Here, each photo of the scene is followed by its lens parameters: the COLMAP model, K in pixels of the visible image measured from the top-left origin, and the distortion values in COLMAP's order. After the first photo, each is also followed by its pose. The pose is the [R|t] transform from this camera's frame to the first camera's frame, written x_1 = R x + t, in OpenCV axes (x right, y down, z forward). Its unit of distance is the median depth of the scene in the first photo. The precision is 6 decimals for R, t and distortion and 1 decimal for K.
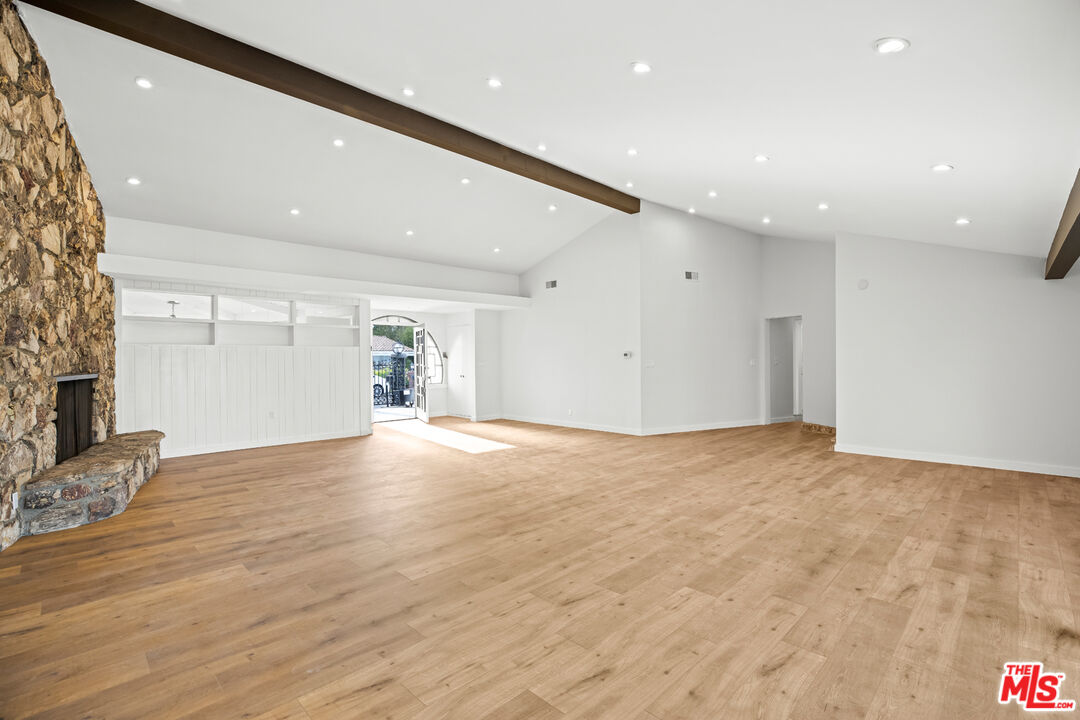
lens RADIAL K [[489.5, 0, 533.8], [0, 489.5, 358.5], [0, 0, 1]] dist [-0.005081, 0.000441]
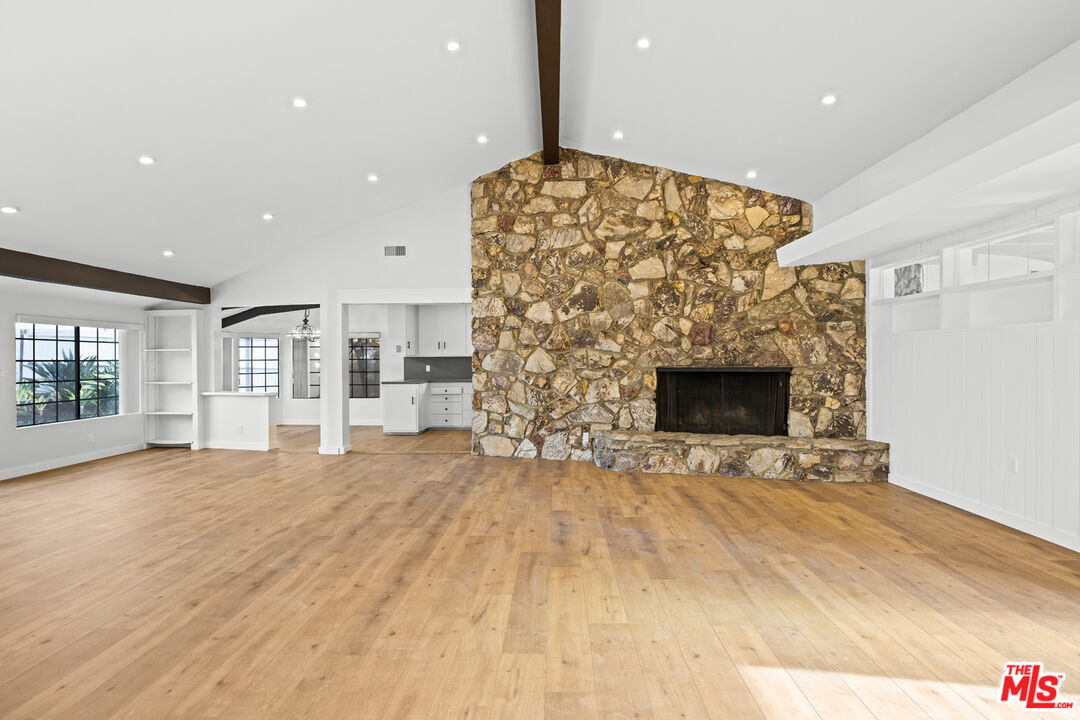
lens RADIAL K [[489.5, 0, 533.8], [0, 489.5, 358.5], [0, 0, 1]] dist [-0.005081, 0.000441]
pose [[-0.703029, 0.012548, -0.711051, 0.306605], [0.014649, 0.999888, 0.003162, -0.005666], [0.711010, -0.008193, -0.703134, 1.948909]]
